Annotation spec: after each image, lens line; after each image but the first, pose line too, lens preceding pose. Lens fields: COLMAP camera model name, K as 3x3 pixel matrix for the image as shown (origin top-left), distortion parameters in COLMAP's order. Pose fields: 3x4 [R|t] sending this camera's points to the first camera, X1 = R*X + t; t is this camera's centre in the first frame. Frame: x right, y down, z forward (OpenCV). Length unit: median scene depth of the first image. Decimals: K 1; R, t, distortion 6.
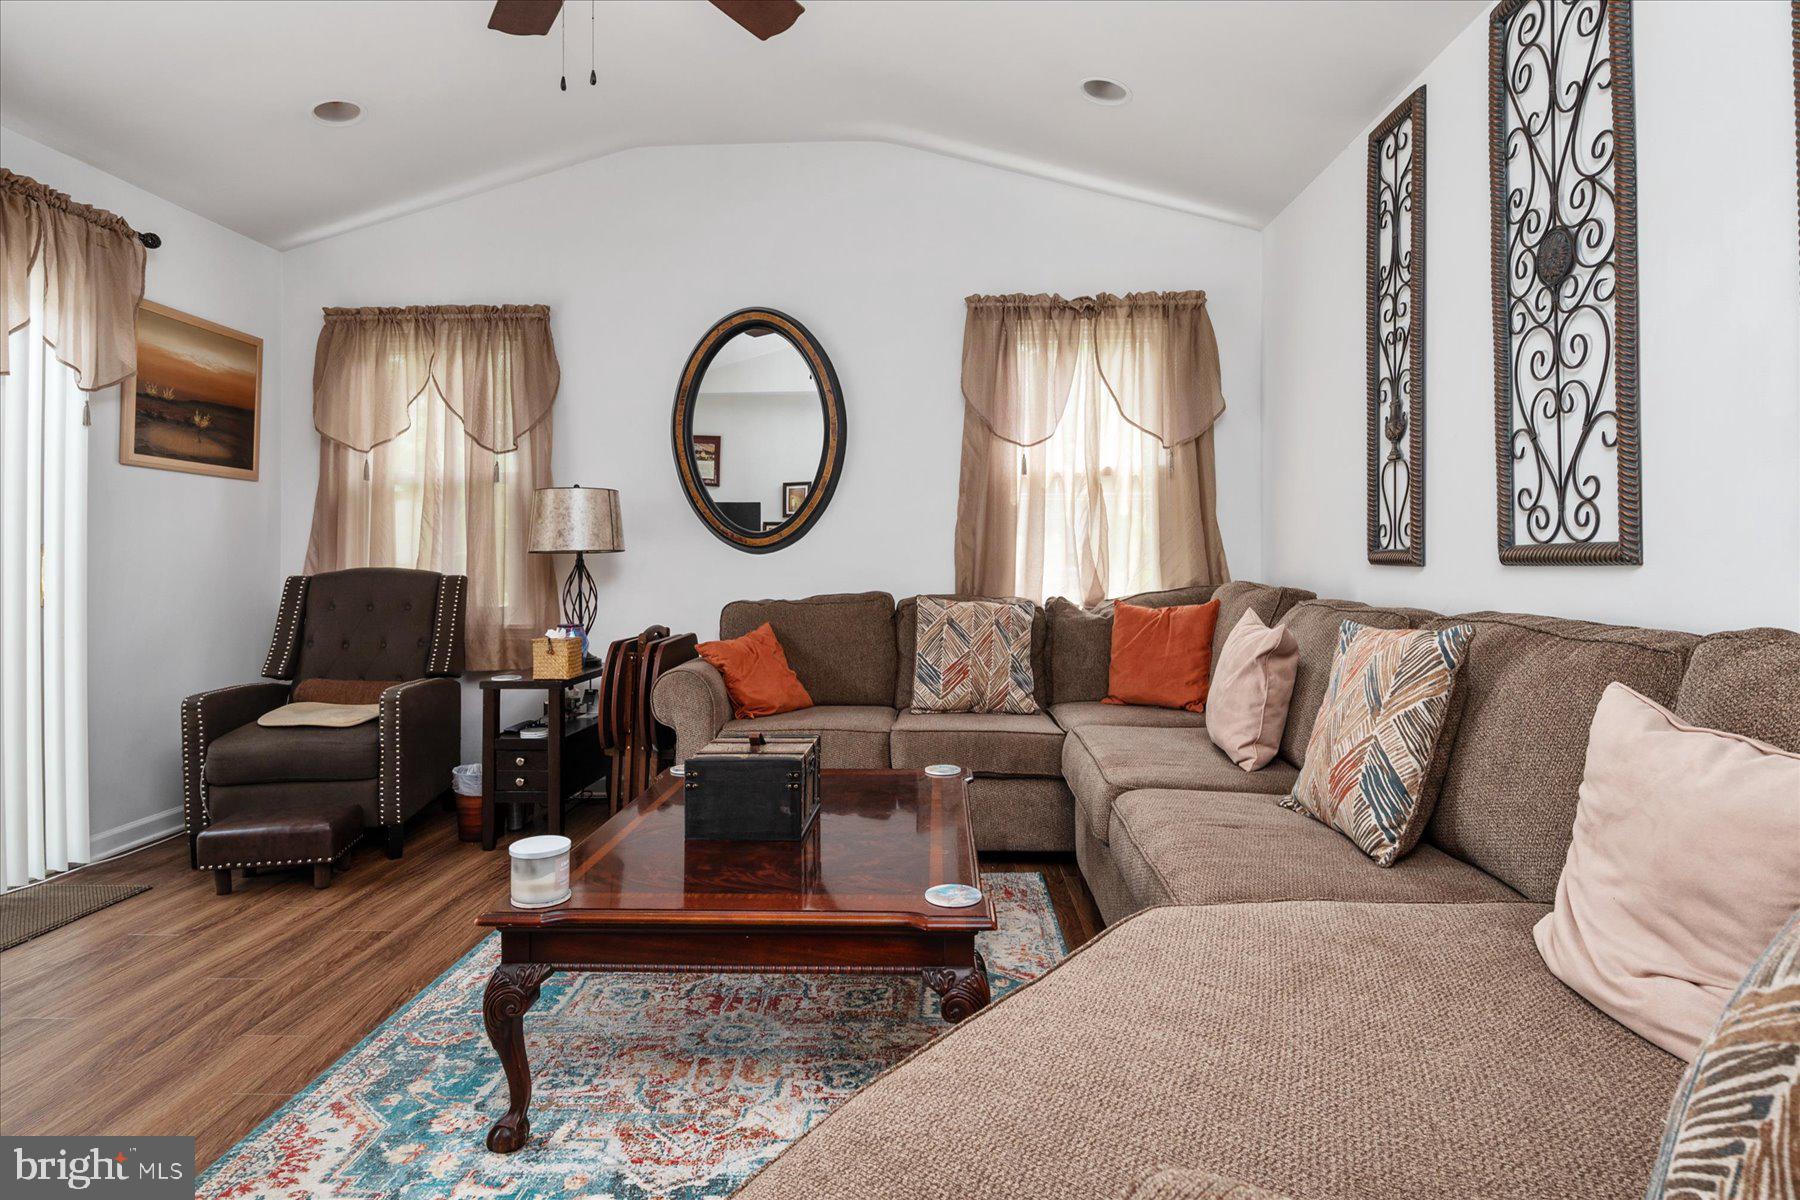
lens RADIAL K [[973.4, 0, 901.8], [0, 973.4, 550.7], [0, 0, 1]] dist [0.000409, -0.007781]
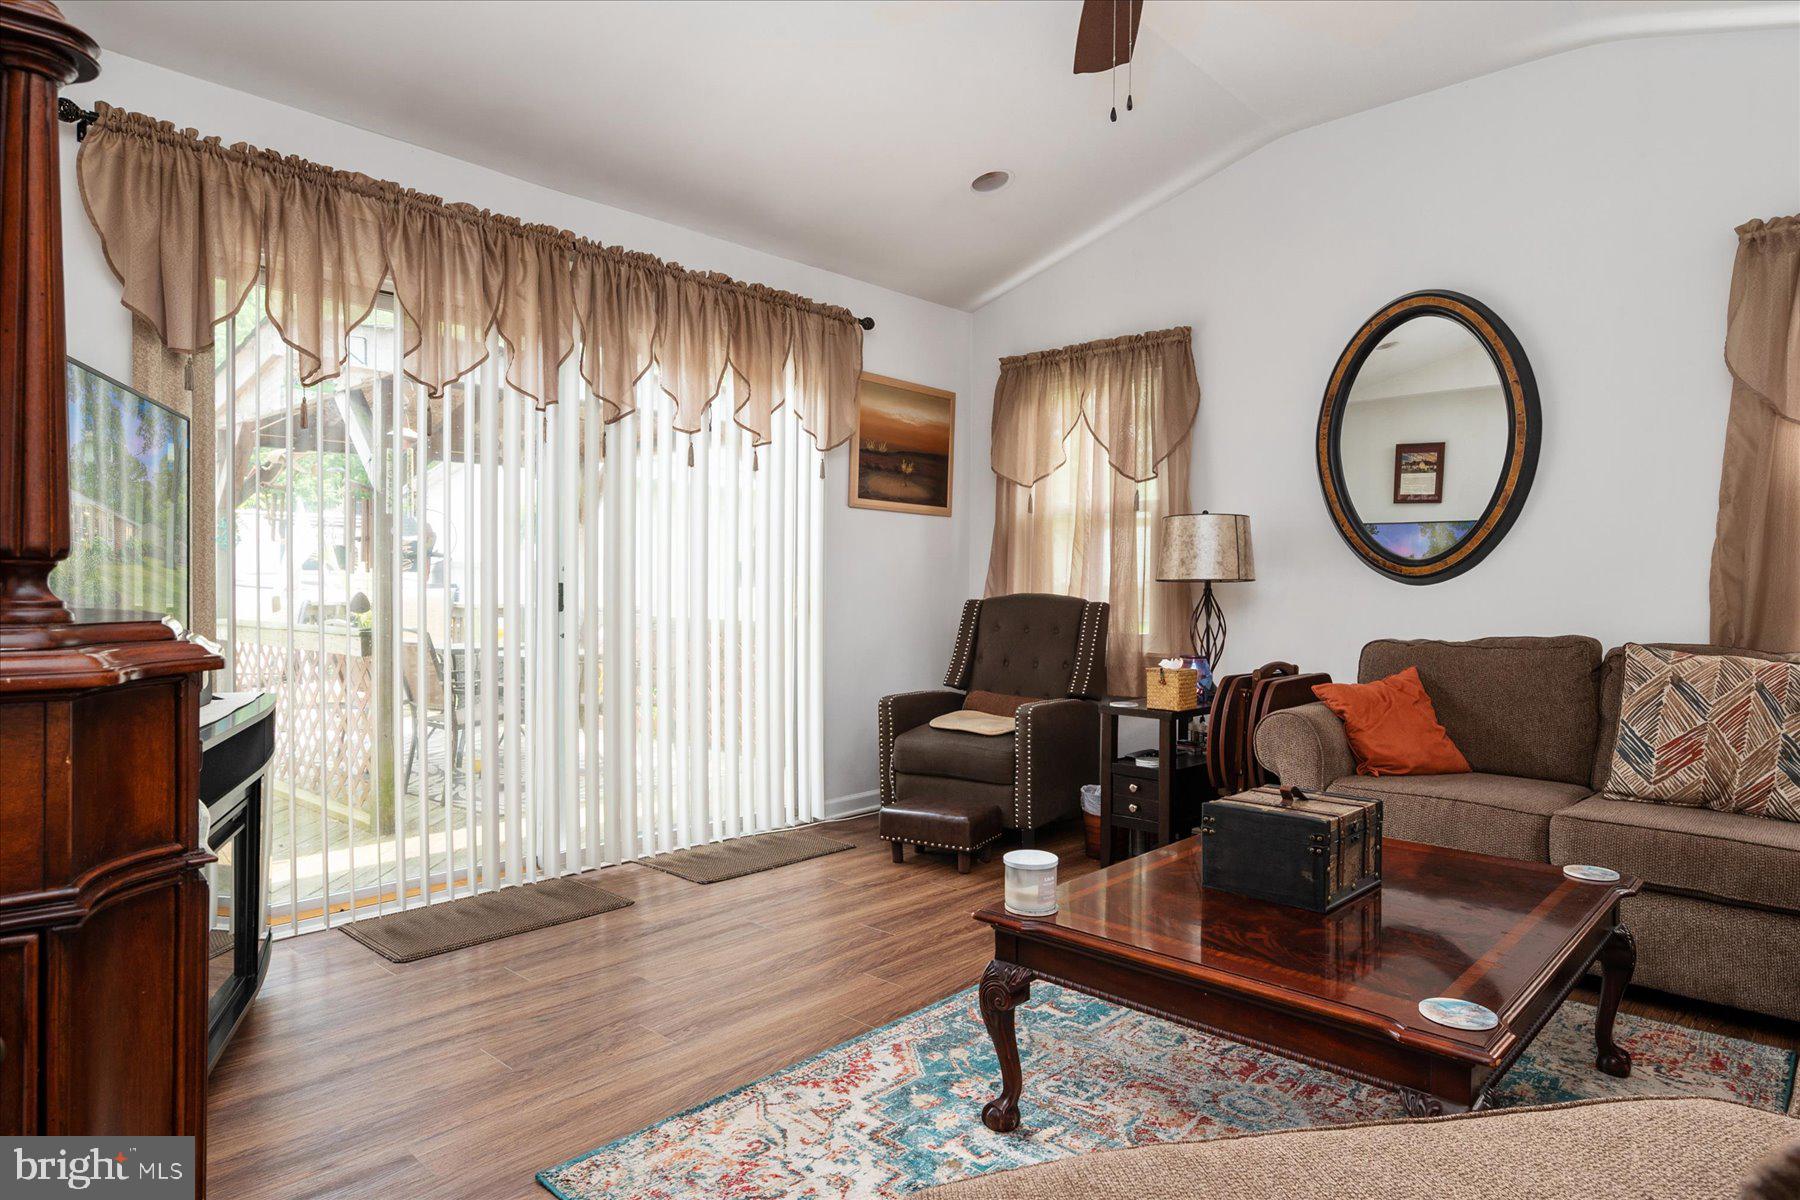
lens RADIAL K [[1051.7, 0, 900.0], [0, 1051.7, 600.0], [0, 0, 1]] dist [0.003687, -0.001914]
pose [[0.752583, 0.021823, -0.658136, 0.138131], [-0.007204, 0.999664, 0.024909, -0.003854], [0.658458, -0.014005, 0.752487, 0.021398]]
